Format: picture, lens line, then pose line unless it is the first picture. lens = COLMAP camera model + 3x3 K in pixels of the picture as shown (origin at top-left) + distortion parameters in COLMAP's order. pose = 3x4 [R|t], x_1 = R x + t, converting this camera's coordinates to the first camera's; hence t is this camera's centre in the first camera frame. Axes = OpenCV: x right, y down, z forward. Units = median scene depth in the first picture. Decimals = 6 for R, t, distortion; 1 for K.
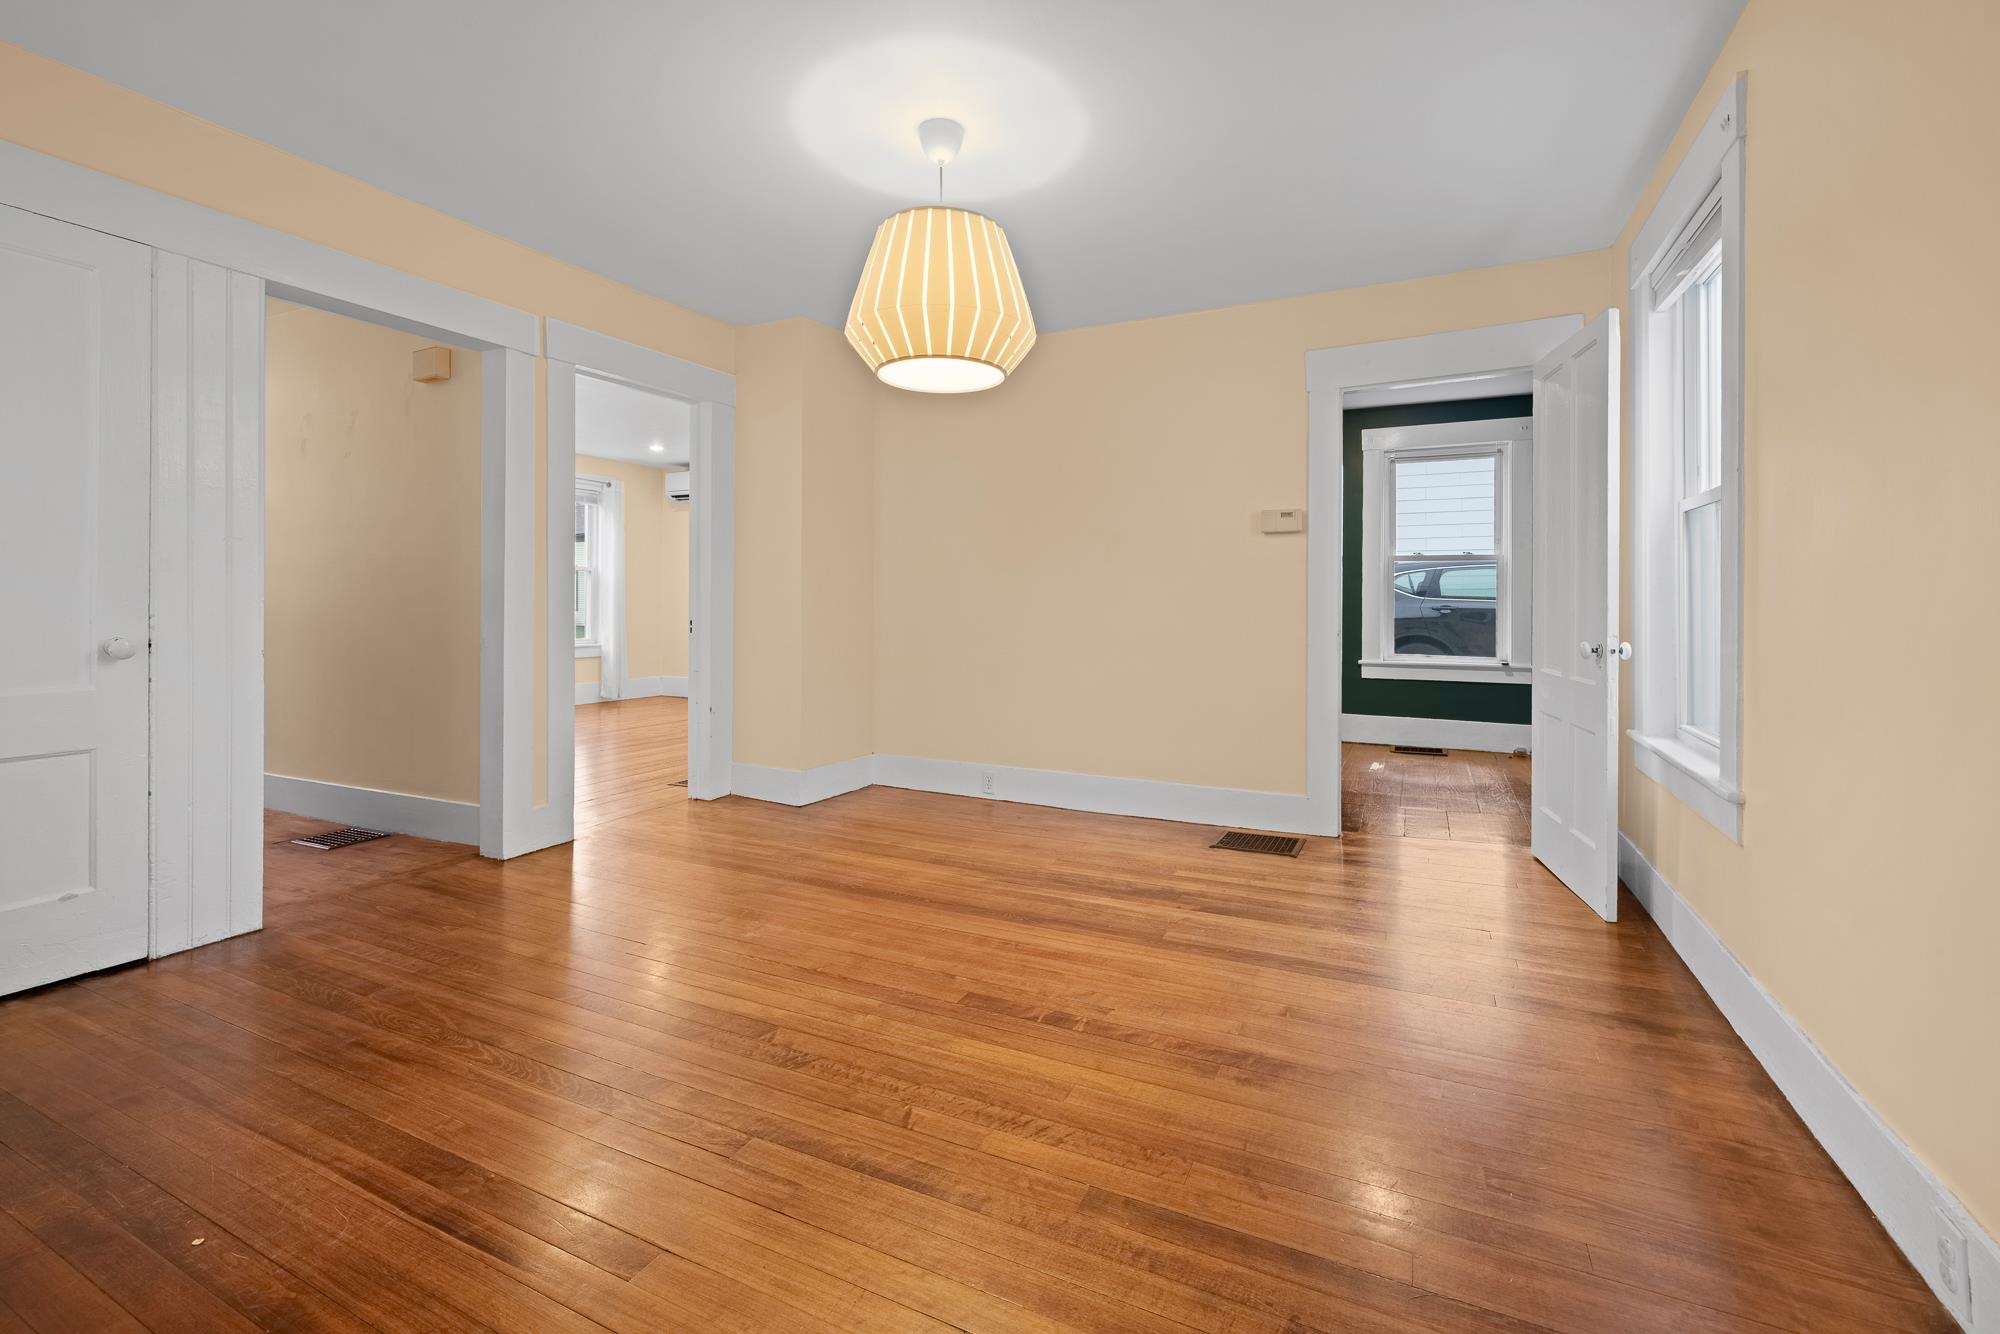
lens RADIAL K [[870.7, 0, 999.6], [0, 870.7, 602.0], [0, 0, 1]] dist [-0.001431, -0.000277]
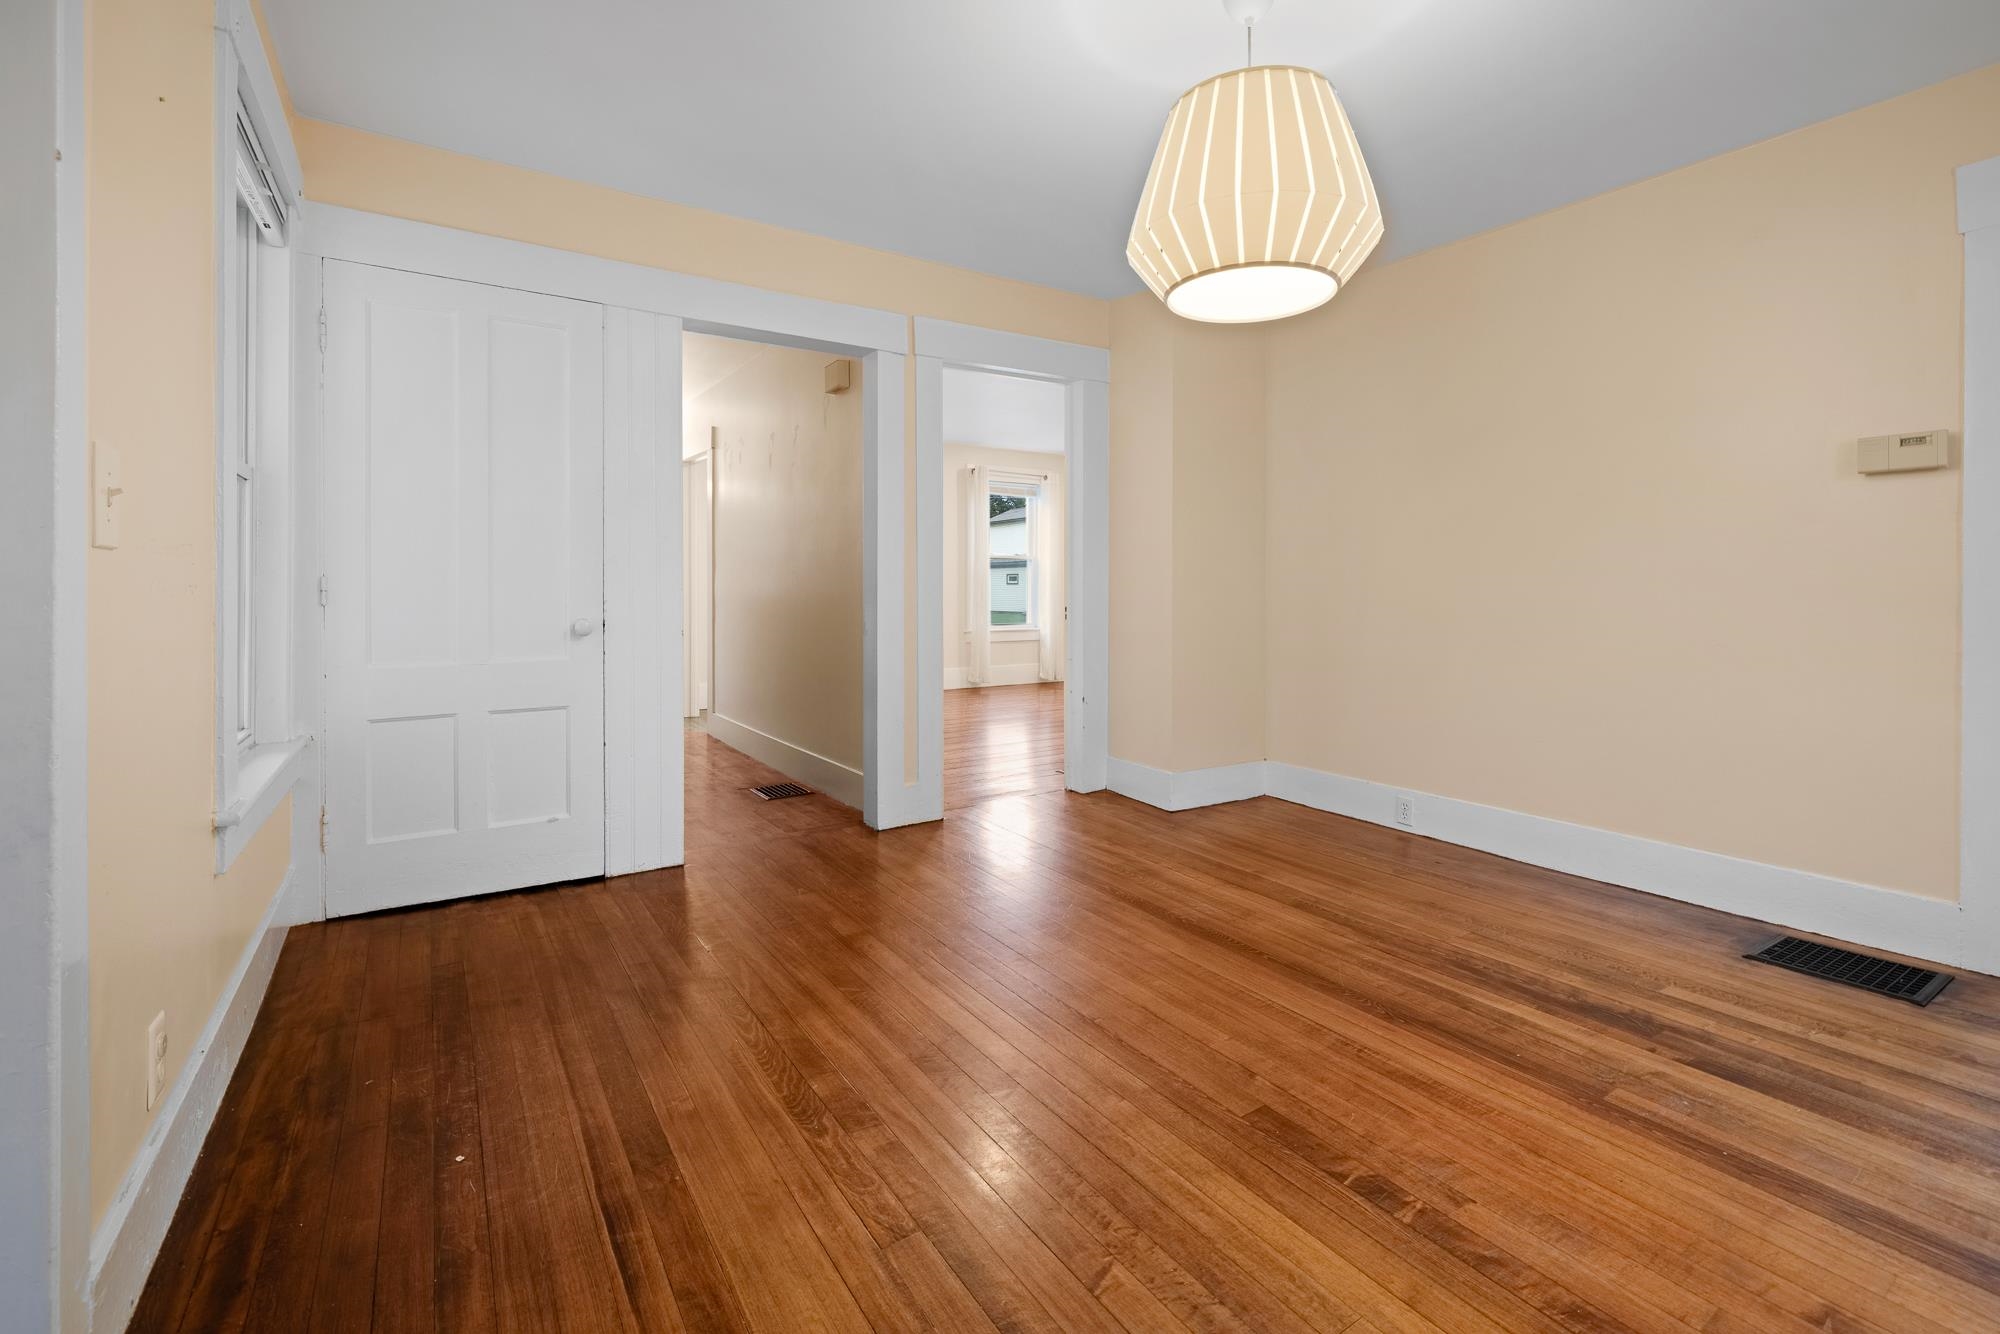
lens RADIAL K [[866.1, 0, 994.6], [0, 866.1, 600.0], [0, 0, 1]] dist [-0.000334, -0.000803]
pose [[0.857123, 0.002155, -0.515108, 0.124269], [0.005013, 0.999909, 0.012526, 0.000735], [0.515088, -0.013319, 0.857034, 0.202609]]
